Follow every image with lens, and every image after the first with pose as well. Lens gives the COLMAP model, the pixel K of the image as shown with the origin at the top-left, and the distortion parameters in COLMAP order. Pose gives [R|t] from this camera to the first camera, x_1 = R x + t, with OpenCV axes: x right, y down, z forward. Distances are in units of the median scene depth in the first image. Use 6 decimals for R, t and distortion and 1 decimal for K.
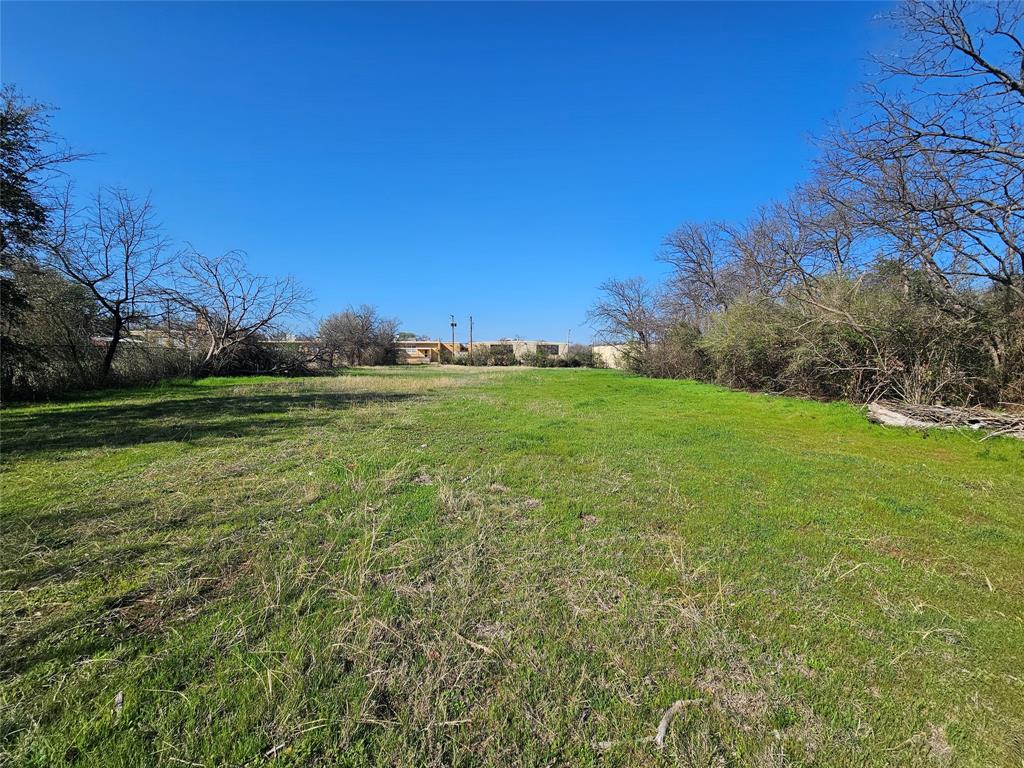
lens RADIAL K [[420.2, 0, 510.4], [0, 420.2, 384.9], [0, 0, 1]] dist [0.003908, 0.001673]
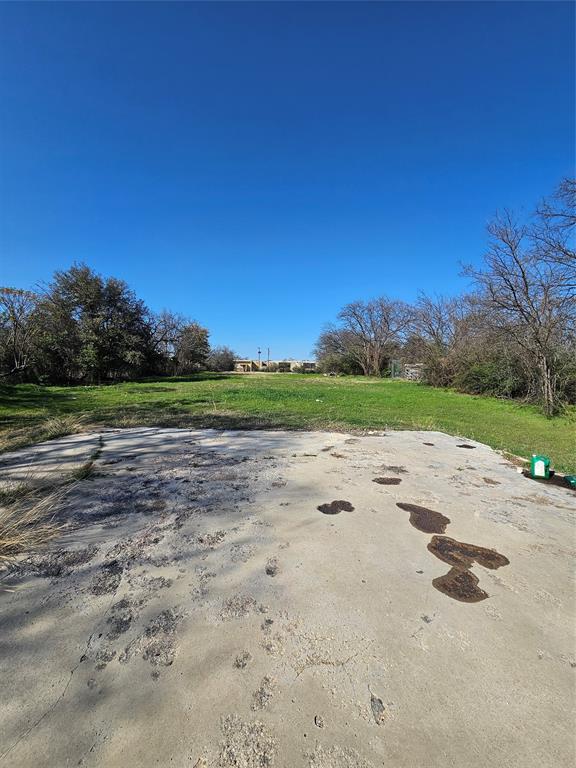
lens RADIAL K [[315.1, 0, 291.5], [0, 315.1, 383.5], [0, 0, 1]] dist [0.003908, 0.001673]
pose [[0.999776, 0.014890, -0.015069, 0.037436], [-0.015308, 0.999489, -0.028050, 0.041298], [0.014644, 0.028274, 0.999493, -0.457710]]
